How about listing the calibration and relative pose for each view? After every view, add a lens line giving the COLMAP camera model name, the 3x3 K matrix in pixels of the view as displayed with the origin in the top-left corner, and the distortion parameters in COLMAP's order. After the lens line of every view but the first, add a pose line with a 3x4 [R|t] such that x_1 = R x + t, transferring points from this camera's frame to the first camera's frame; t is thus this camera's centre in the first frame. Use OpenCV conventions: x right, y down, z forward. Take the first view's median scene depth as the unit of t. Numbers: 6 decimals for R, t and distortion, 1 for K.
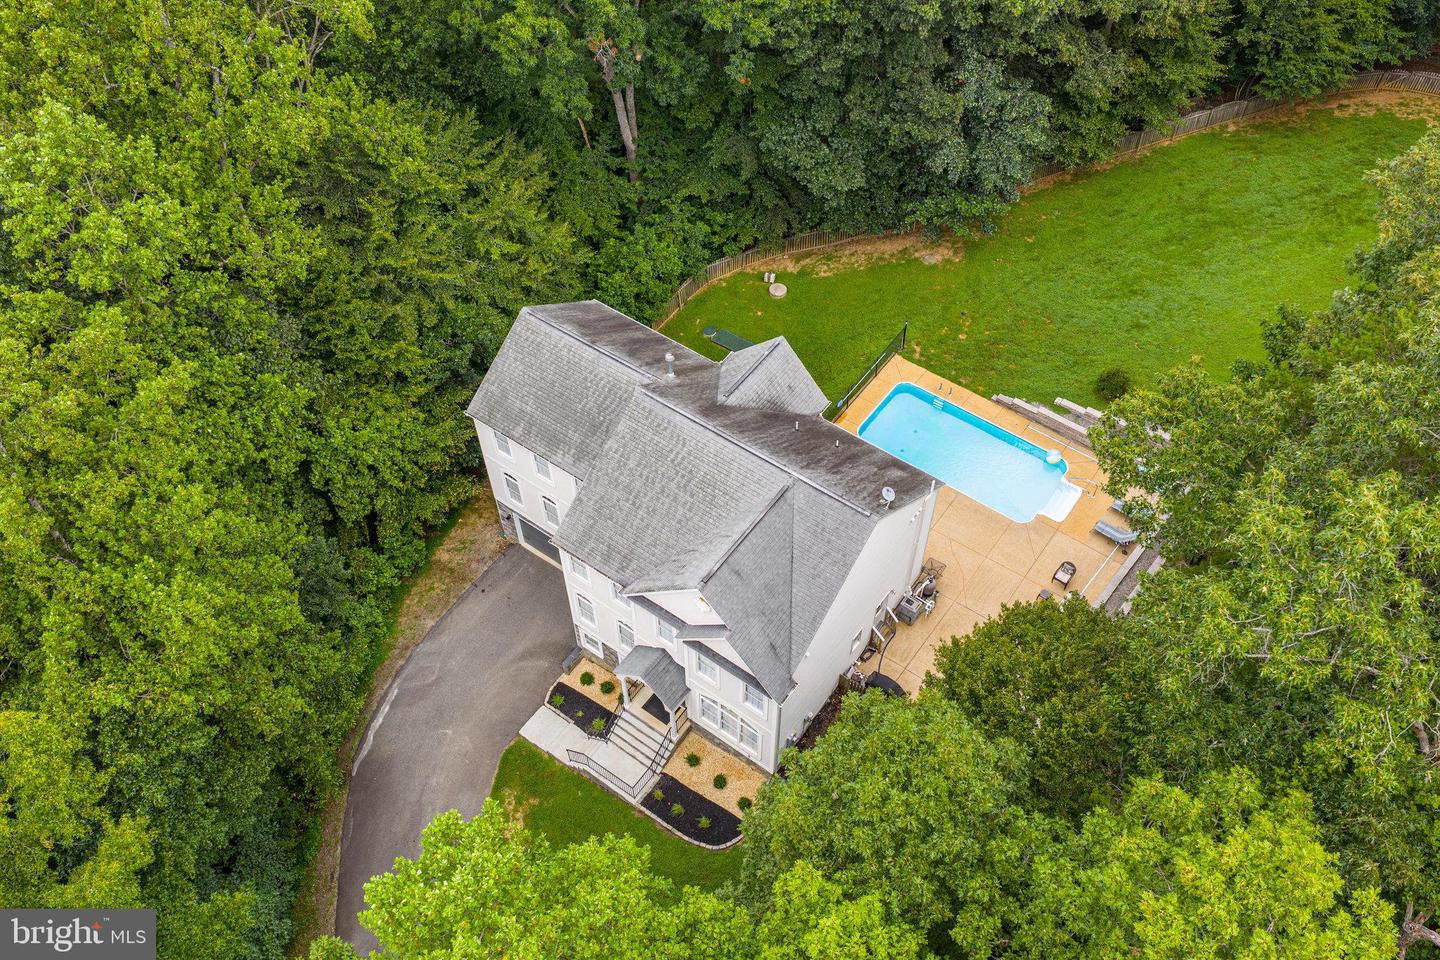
lens RADIAL K [[1190.5, 0, 717.5], [0, 1190.5, 483.3], [0, 0, 1]] dist [0.015169, -0.026700]
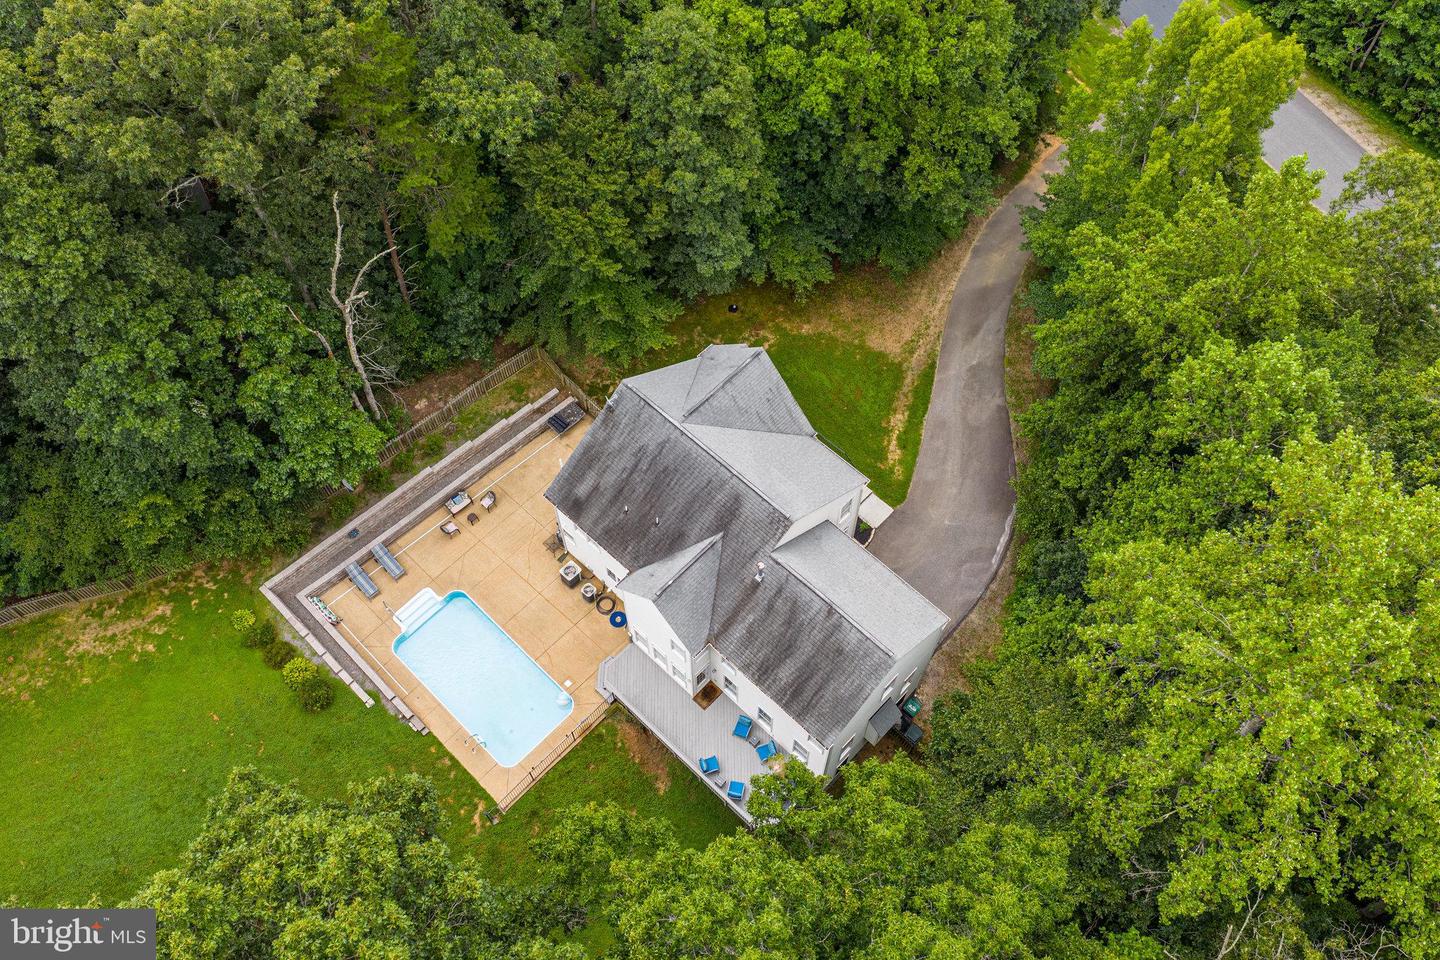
lens RADIAL K [[1190.5, 0, 723.2], [0, 1190.5, 484.9], [0, 0, 1]] dist [0.015169, -0.026700]
pose [[-0.991184, -0.108857, 0.075524, -0.073555], [0.111389, -0.376031, 0.919888, -0.994173], [-0.071736, 0.920191, 0.384841, 0.466566]]
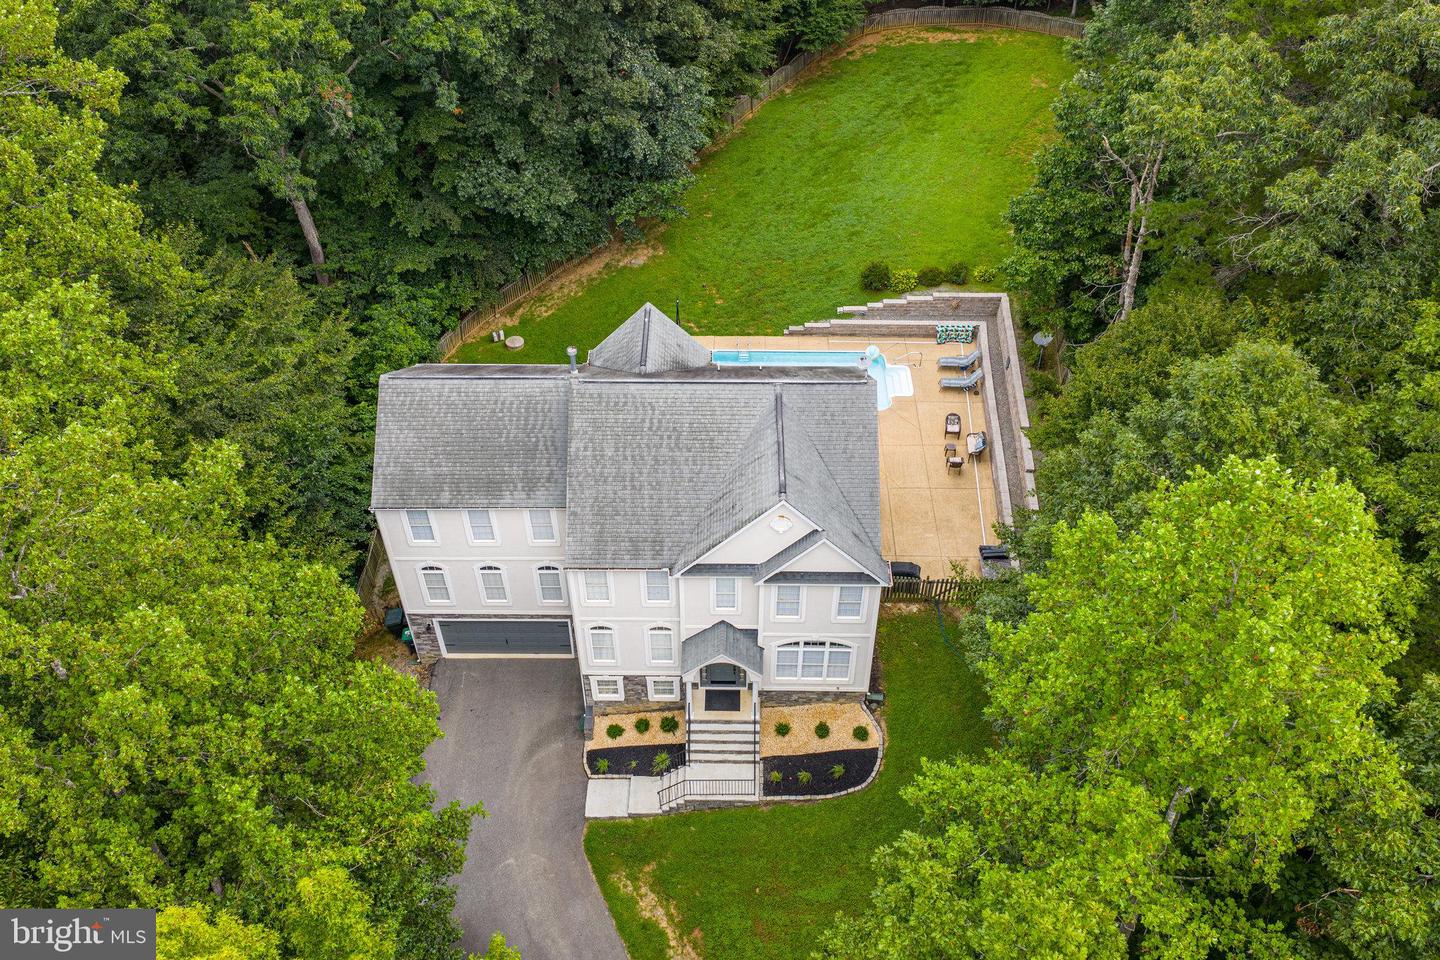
lens RADIAL K [[1190.5, 0, 722.2], [0, 1190.5, 485.1], [0, 0, 1]] dist [0.015169, -0.026700]
pose [[0.814043, -0.396971, 0.423967, -0.348937], [0.454717, 0.889737, -0.040002, 0.072342], [-0.361339, 0.225348, 0.904794, 0.121283]]
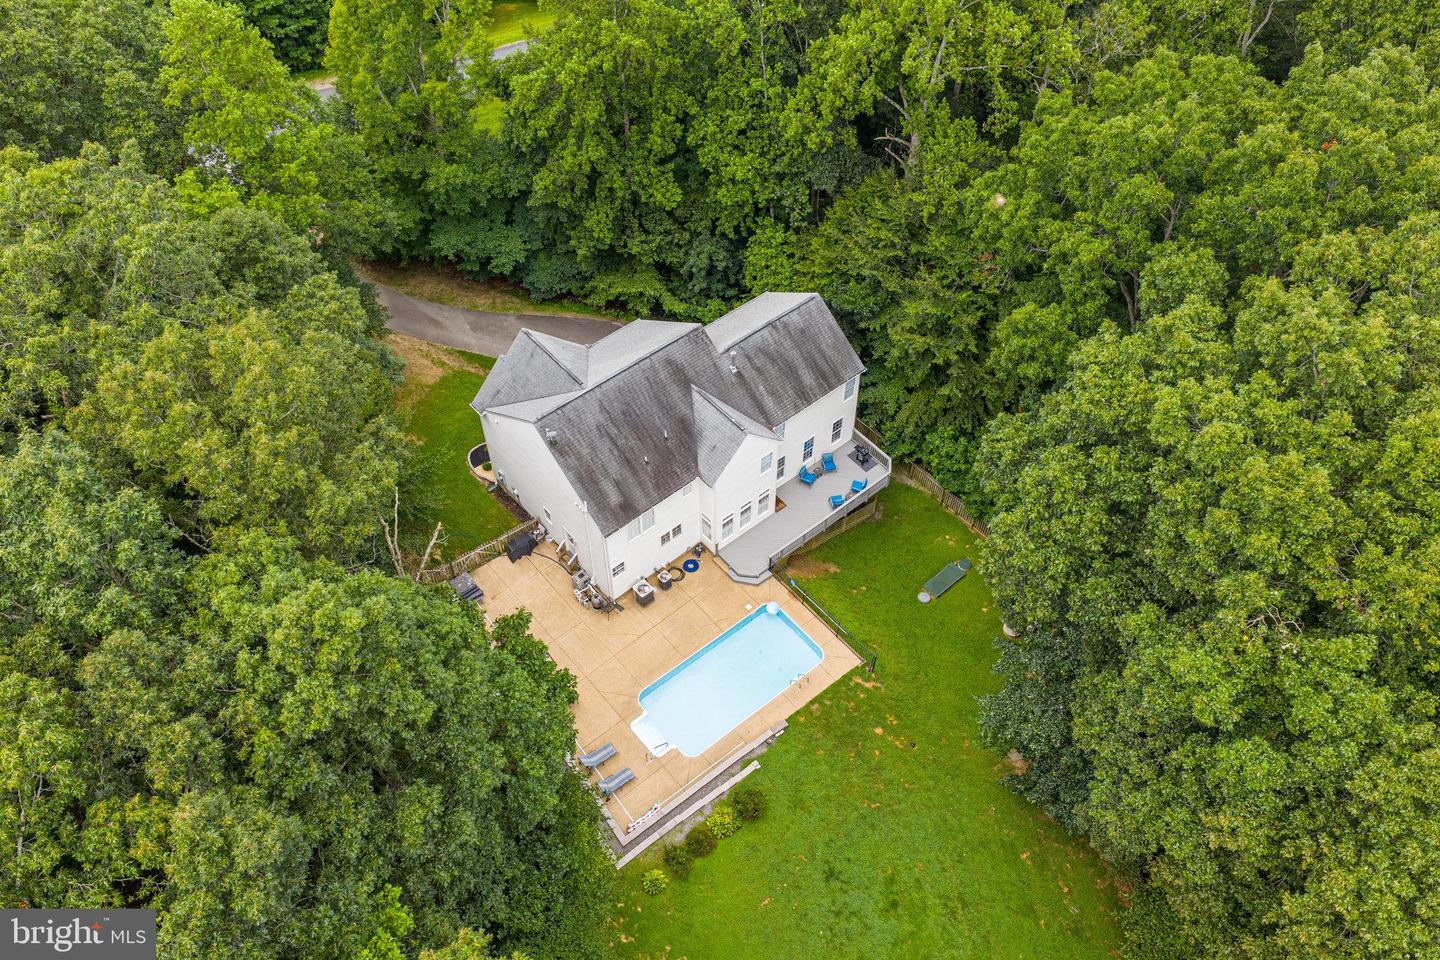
lens RADIAL K [[1190.5, 0, 718.3], [0, 1190.5, 482.5], [0, 0, 1]] dist [0.015169, -0.026700]
pose [[-0.240944, 0.760476, -0.603011, 0.797509], [-0.759908, 0.238670, 0.604629, -0.786300], [0.603726, 0.603914, 0.520386, 0.350772]]
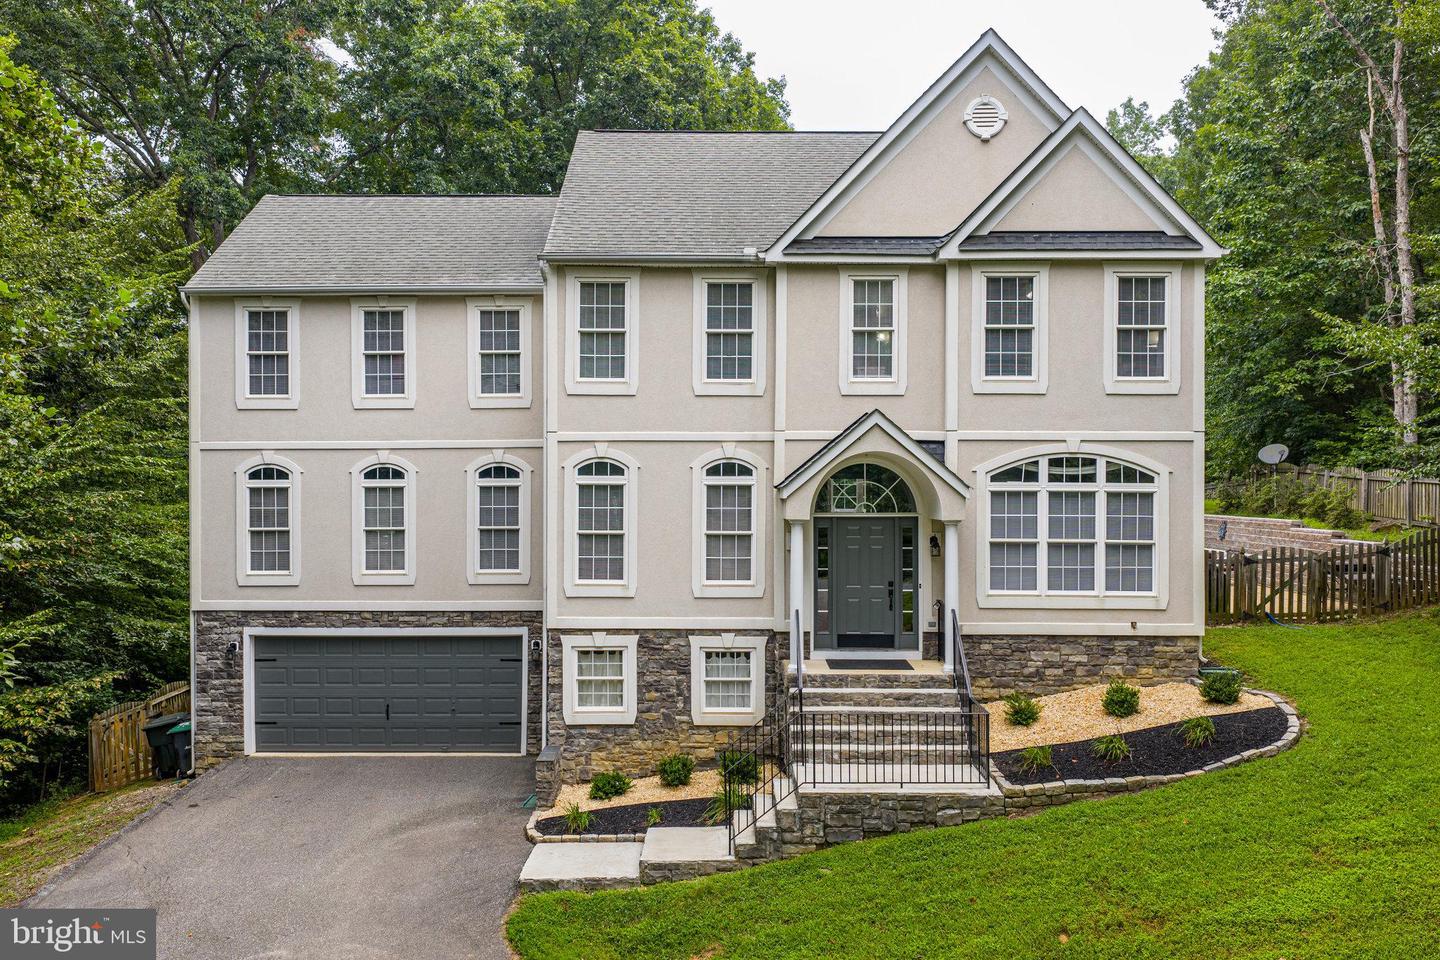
lens RADIAL K [[1190.5, 0, 718.9], [0, 1190.5, 485.3], [0, 0, 1]] dist [0.015169, -0.026700]
pose [[0.811469, 0.007847, 0.584342, -0.299087], [0.452561, 0.624191, -0.636847, 0.356953], [-0.369738, 0.781232, 0.502961, 0.725728]]
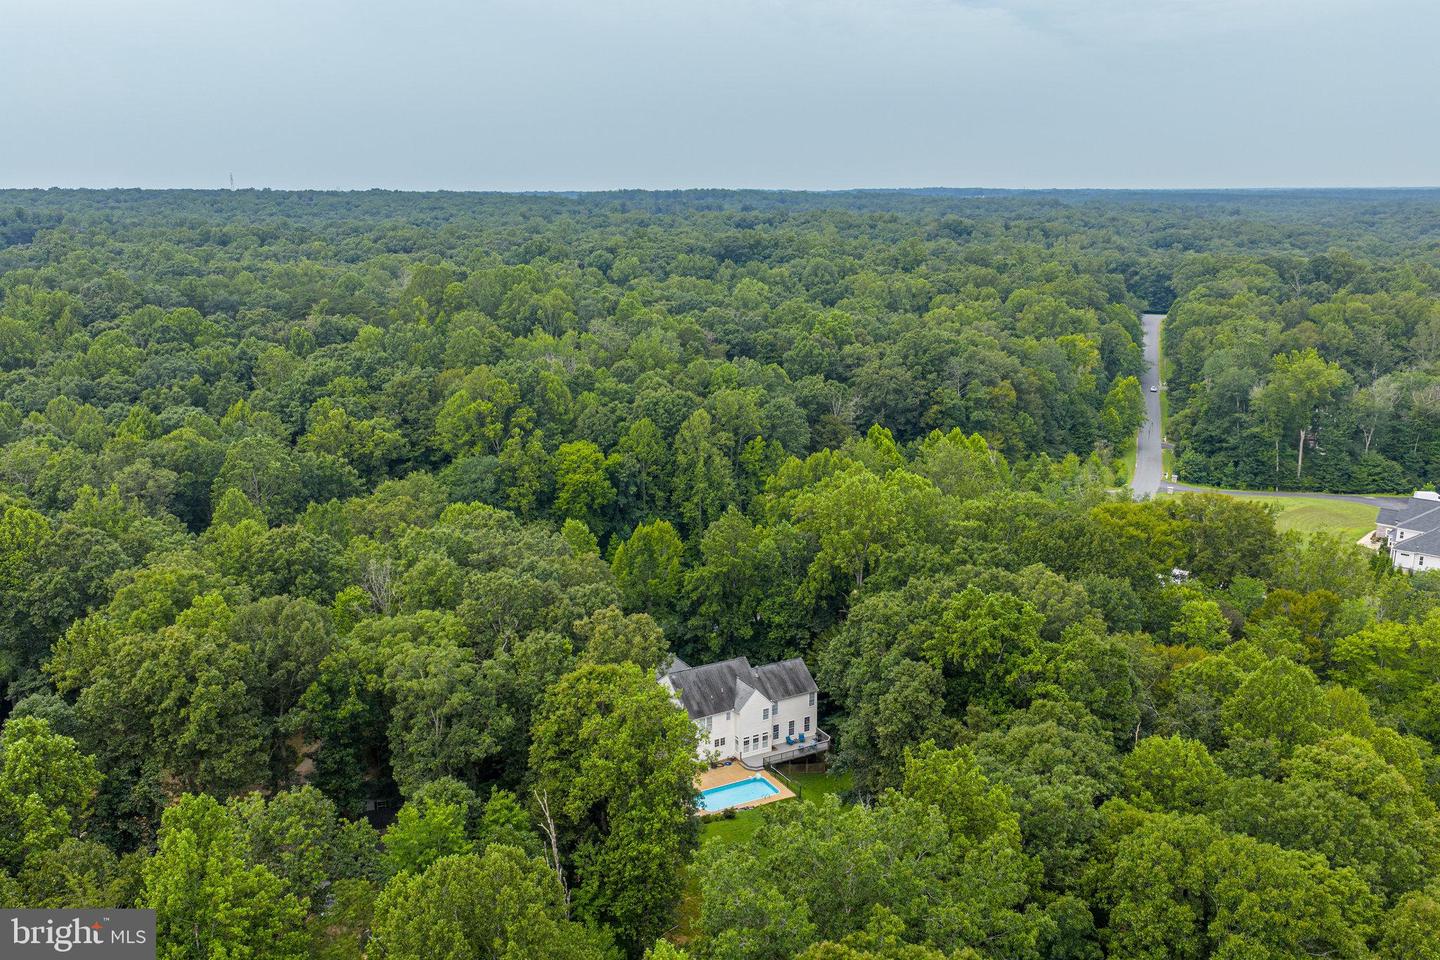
lens RADIAL K [[1190.5, 0, 721.0], [0, 1190.5, 477.8], [0, 0, 1]] dist [0.015169, -0.026700]
pose [[-0.423101, 0.213429, -0.880587, 2.383120], [-0.707507, 0.529330, 0.468234, -1.591509], [0.566055, 0.821132, -0.072958, 0.701447]]
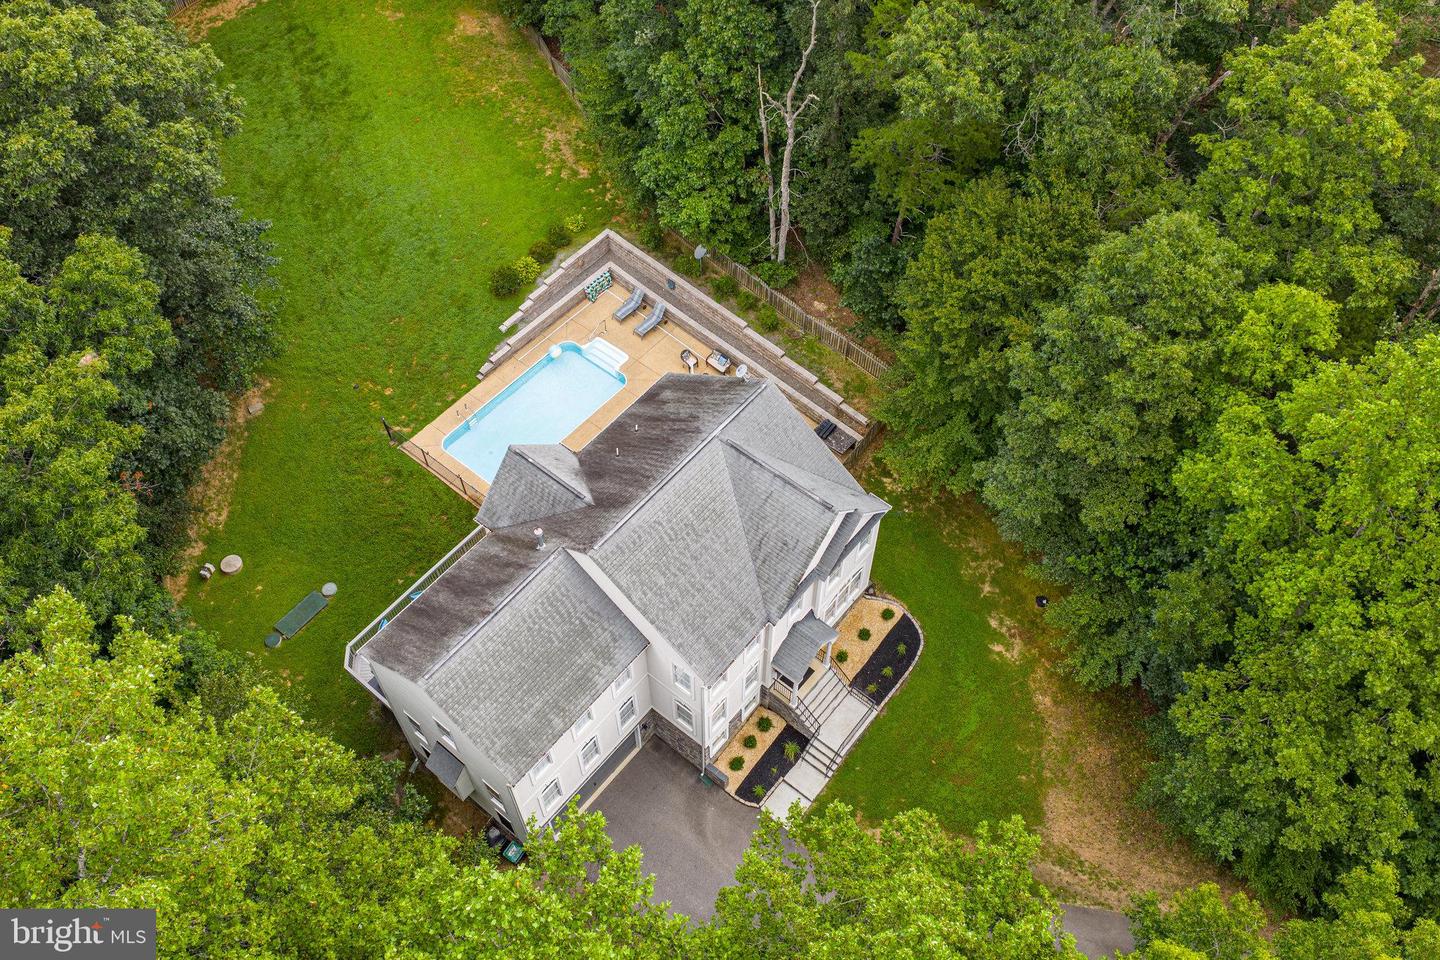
lens RADIAL K [[1190.5, 0, 720.7], [0, 1190.5, 482.2], [0, 0, 1]] dist [0.015169, -0.026700]
pose [[0.053865, -0.809001, 0.585334, -0.505719], [0.781699, 0.398904, 0.479397, -0.421857], [-0.621325, 0.431732, 0.653883, 0.249129]]
